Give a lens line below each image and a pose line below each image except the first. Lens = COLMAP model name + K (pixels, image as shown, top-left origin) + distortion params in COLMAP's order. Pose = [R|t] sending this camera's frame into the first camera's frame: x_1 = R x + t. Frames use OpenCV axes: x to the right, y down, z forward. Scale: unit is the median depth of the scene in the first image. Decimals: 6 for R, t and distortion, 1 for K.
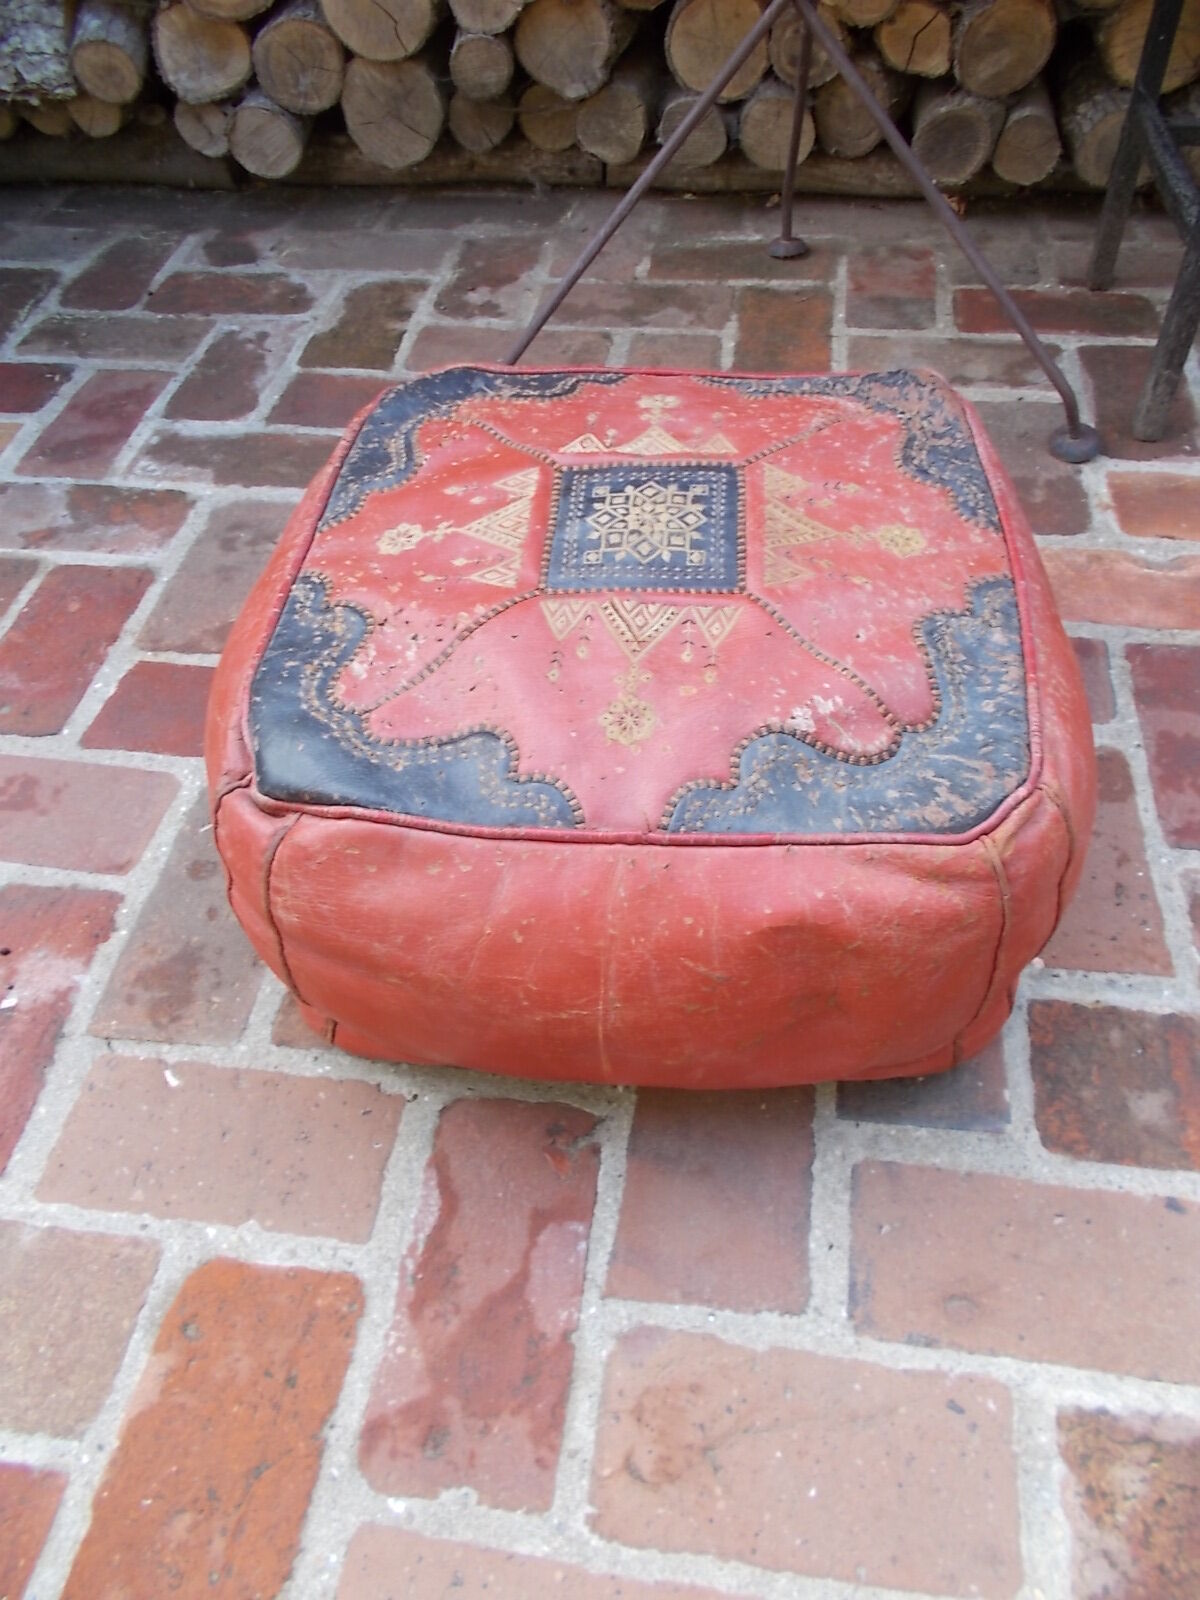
lens RADIAL K [[1212.8, 0, 630.1], [0, 1212.8, 787.9], [0, 0, 1]] dist [0.003431, -0.010080]
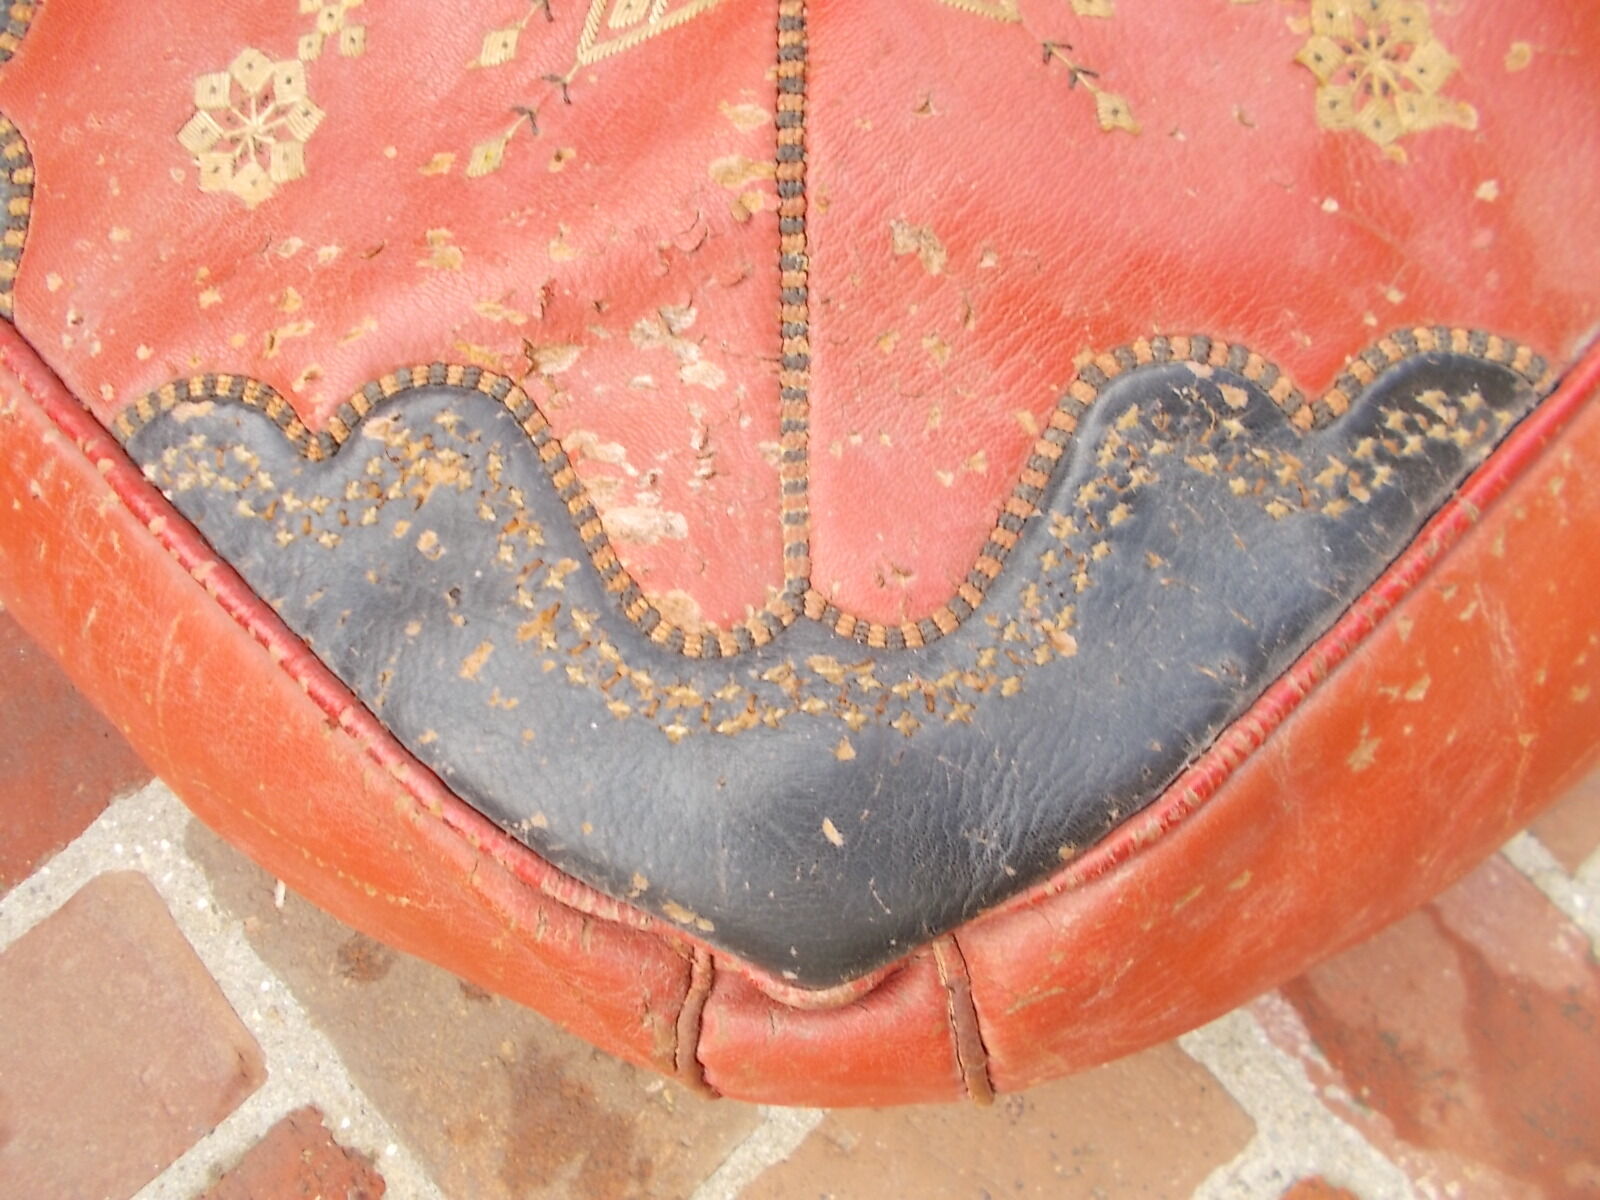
lens RADIAL K [[1212.8, 0, 788.9], [0, 1212.8, 592.3], [0, 0, 1]] dist [0.003431, -0.010080]
pose [[0.648076, -0.749811, 0.133347, -0.244640], [0.602515, 0.611893, 0.512409, -0.219250], [-0.465804, -0.251736, 0.848325, 0.665136]]
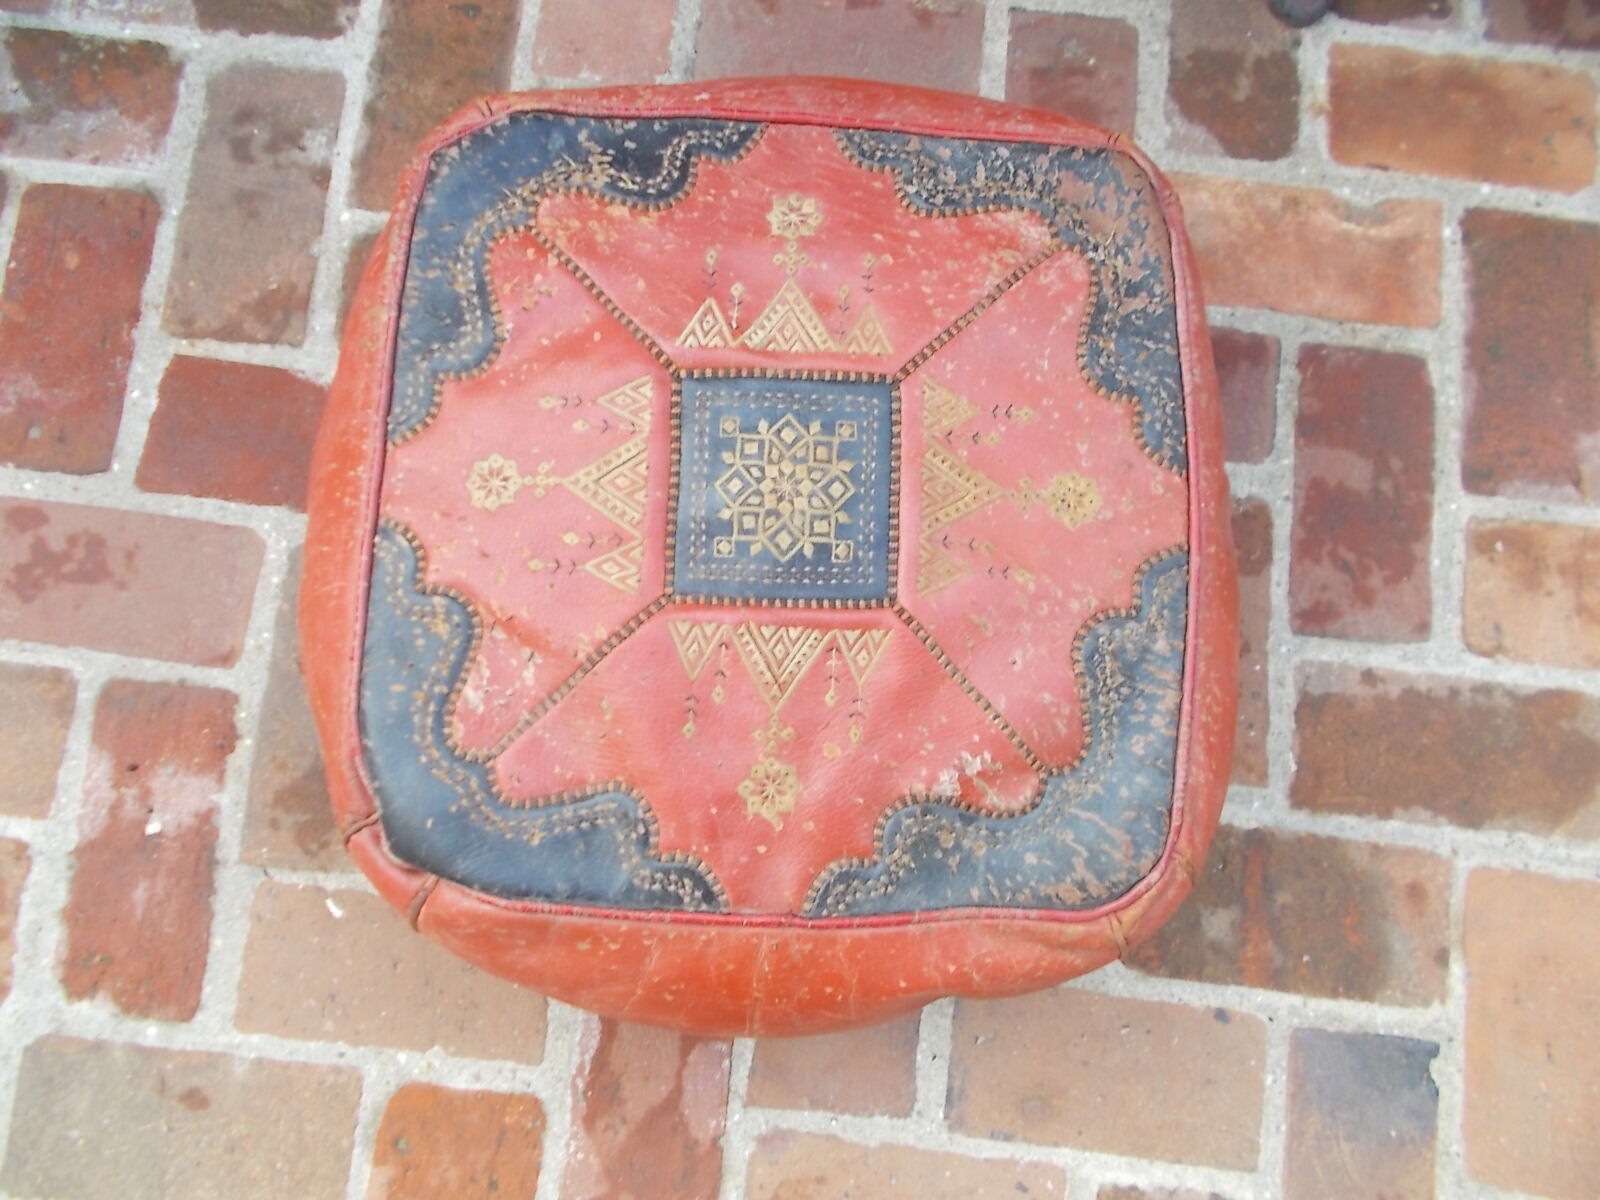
lens RADIAL K [[1212.8, 0, 804.9], [0, 1212.8, 589.2], [0, 0, 1]] dist [0.003431, -0.010080]
pose [[0.997750, -0.017980, 0.064592, -0.029681], [-0.019244, 0.846039, 0.532773, -0.631247], [-0.064227, -0.532818, 0.843789, 0.239811]]
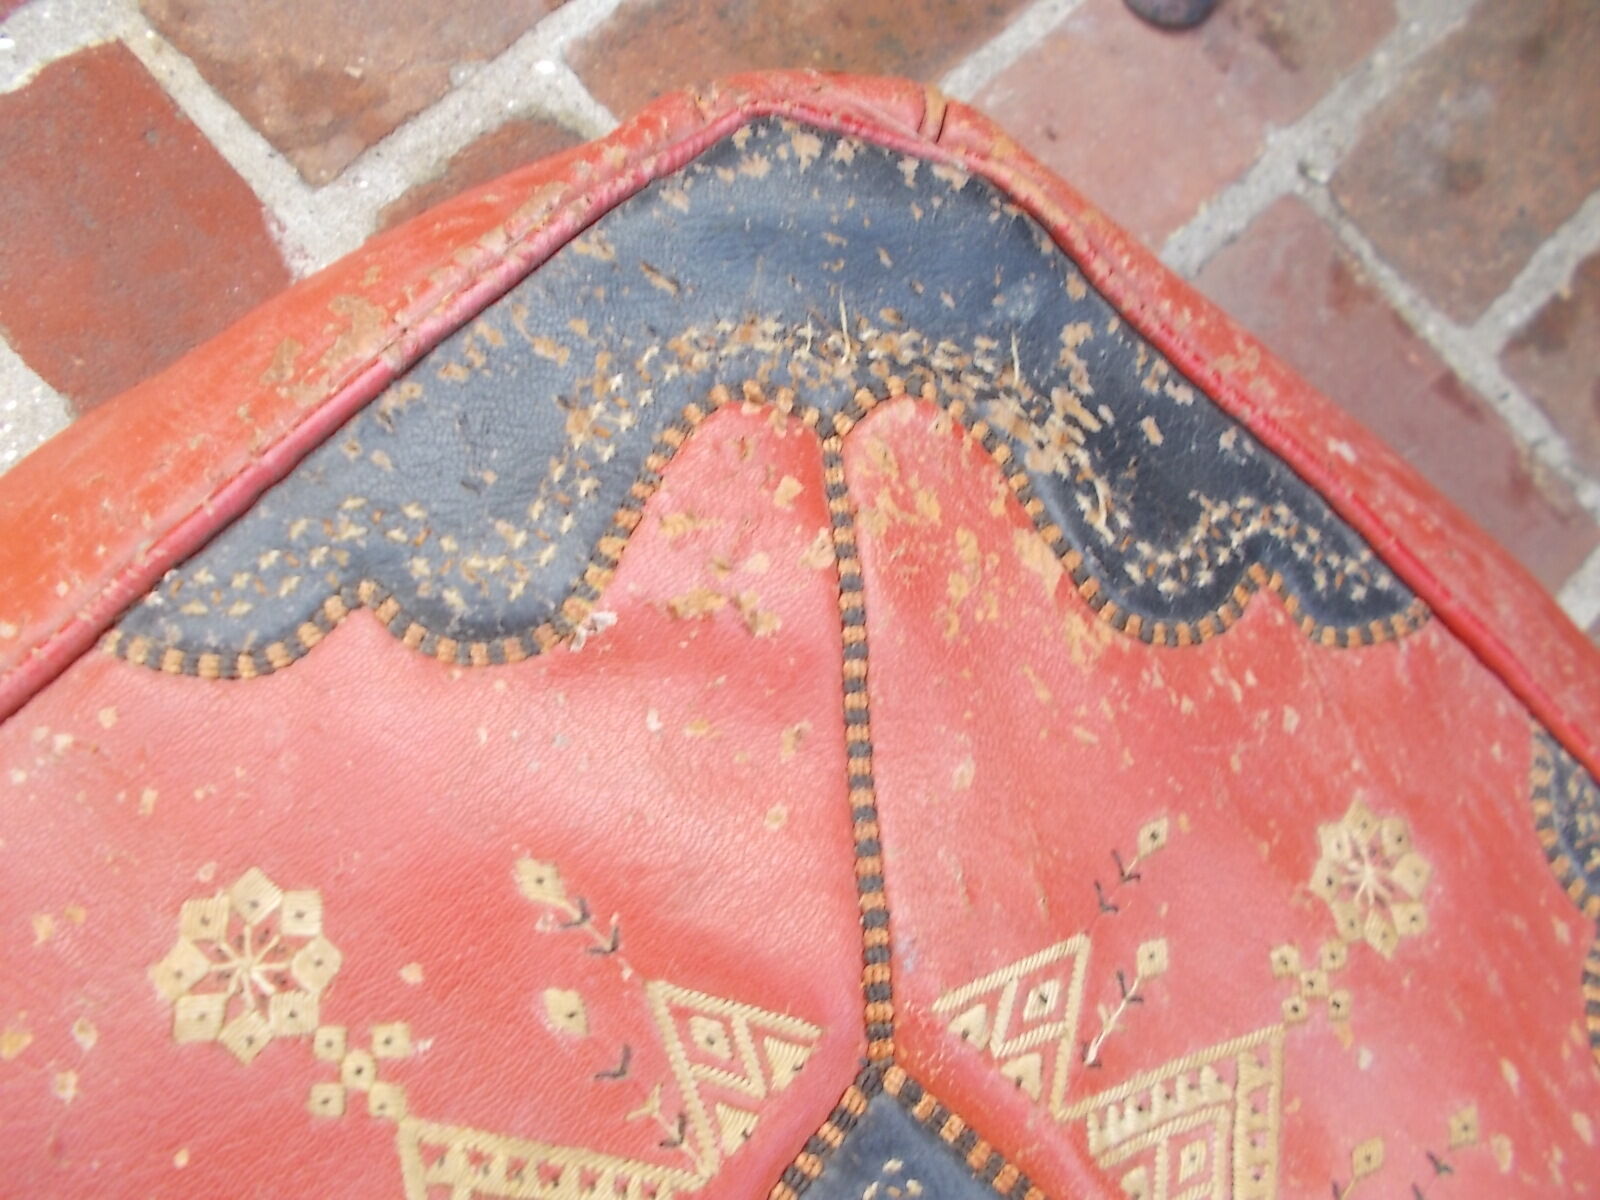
lens RADIAL K [[1212.8, 0, 797.4], [0, 1212.8, 586.5], [0, 0, 1]] dist [0.003431, -0.010080]
pose [[0.755436, 0.648986, 0.090189, -0.185326], [-0.607603, 0.642351, 0.467123, -0.493510], [0.245223, -0.407681, 0.879581, 0.864310]]
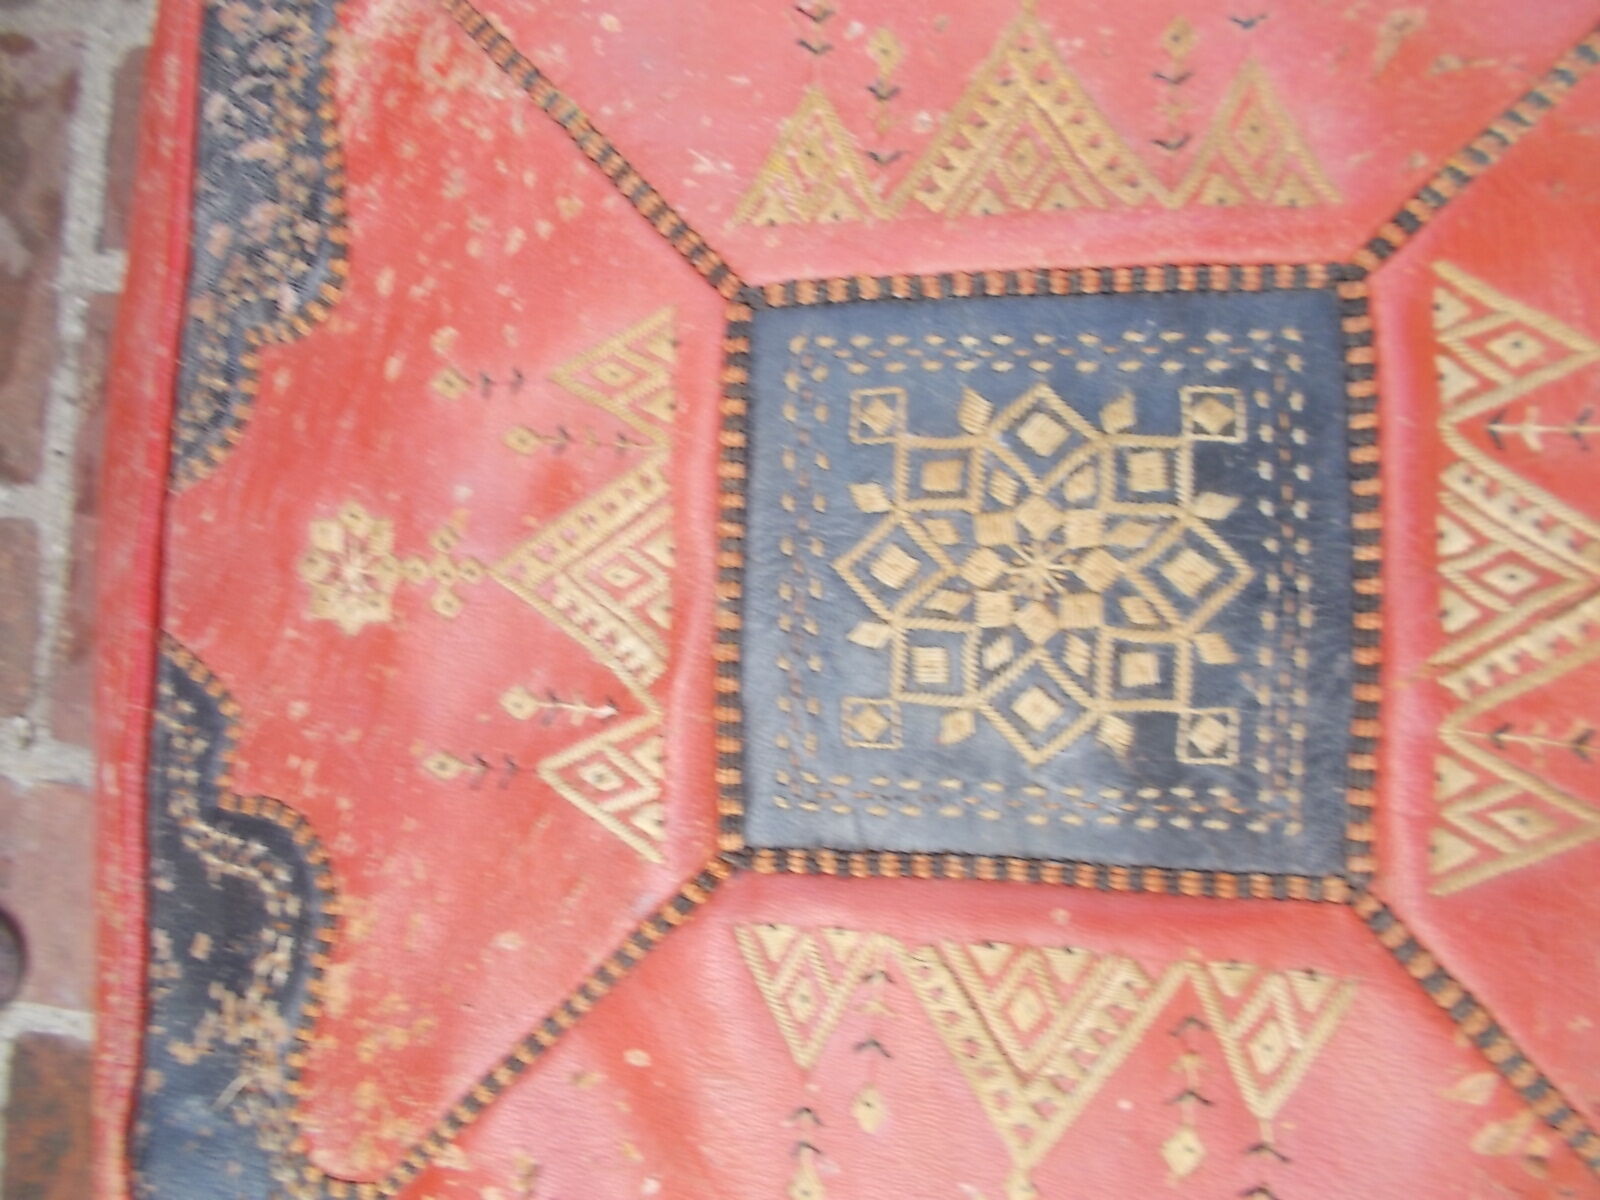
lens RADIAL K [[1212.8, 0, 787.2], [0, 1212.8, 581.9], [0, 0, 1]] dist [0.003431, -0.010080]
pose [[-0.027412, -0.996156, 0.083198, -0.013586], [0.878604, 0.015686, 0.477293, -0.439493], [-0.476763, 0.086182, 0.874797, 0.768143]]
